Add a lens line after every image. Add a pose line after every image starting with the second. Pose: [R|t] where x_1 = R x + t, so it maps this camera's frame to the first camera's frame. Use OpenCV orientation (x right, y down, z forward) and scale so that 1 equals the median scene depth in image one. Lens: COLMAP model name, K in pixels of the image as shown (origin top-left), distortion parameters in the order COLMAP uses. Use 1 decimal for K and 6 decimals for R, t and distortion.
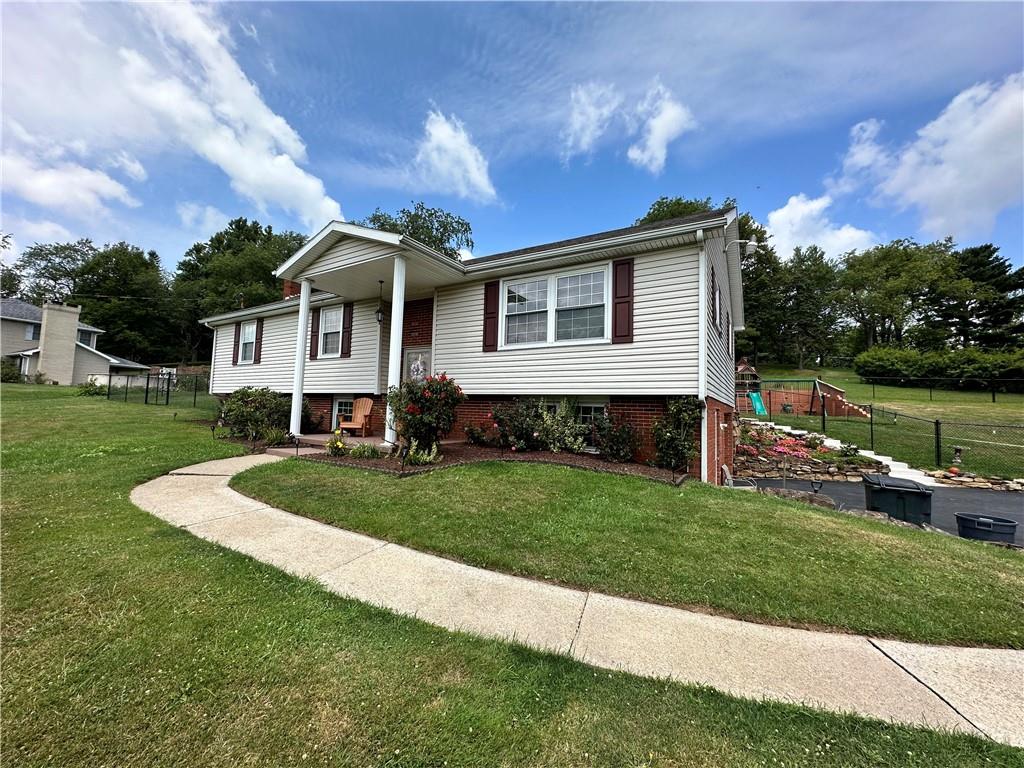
lens RADIAL K [[408.8, 0, 512.0], [0, 408.8, 384.0], [0, 0, 1]] dist [0.000256, 0.000397]
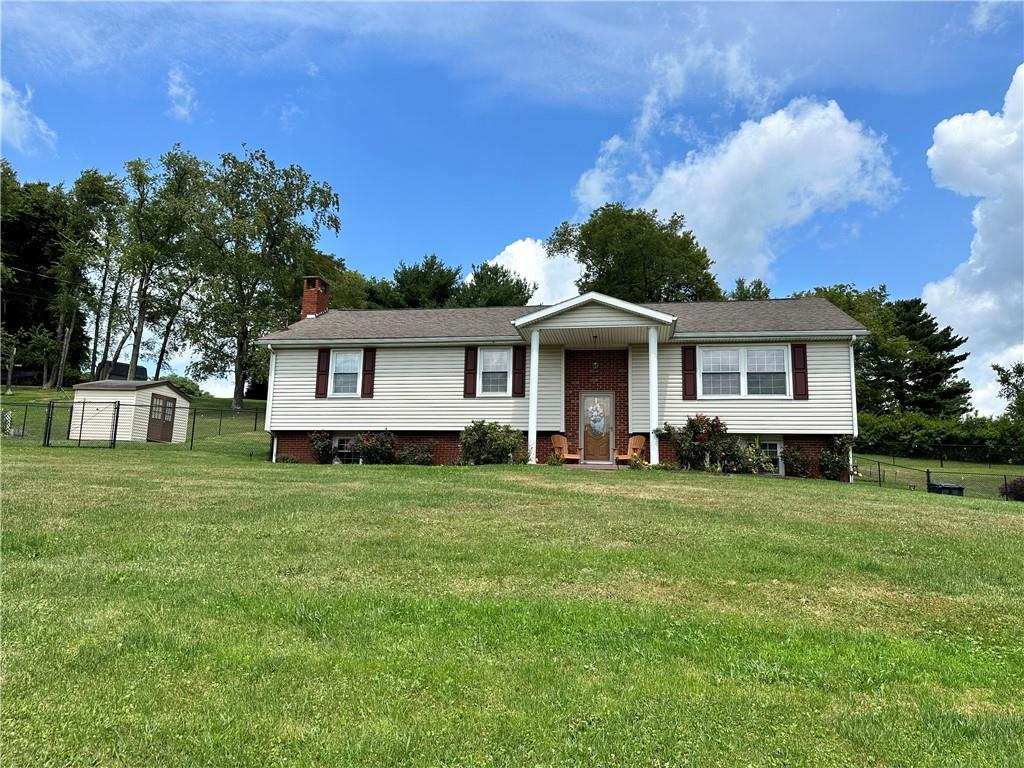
lens RADIAL K [[716.9, 0, 512.0], [0, 716.9, 384.0], [0, 0, 1]] dist [0.088246, -0.114327]
pose [[0.932518, 0.053652, 0.357115, -0.956107], [-0.020525, 0.995178, -0.095917, 0.069155], [-0.360539, 0.082114, 0.929123, -0.627992]]
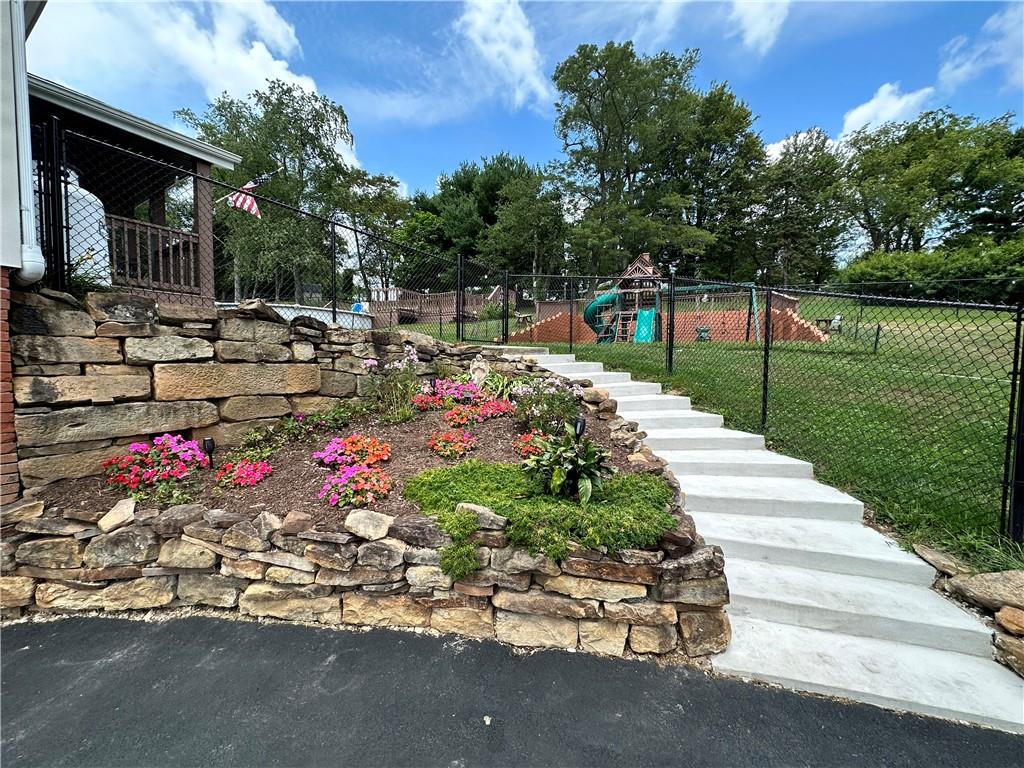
lens RADIAL K [[408.8, 0, 512.0], [0, 408.8, 384.0], [0, 0, 1]] dist [0.000256, 0.000397]
pose [[0.999594, -0.021782, -0.018381, 0.825805], [0.023834, 0.992488, 0.119997, 0.103568], [0.015629, -0.120386, 0.992604, 0.828670]]
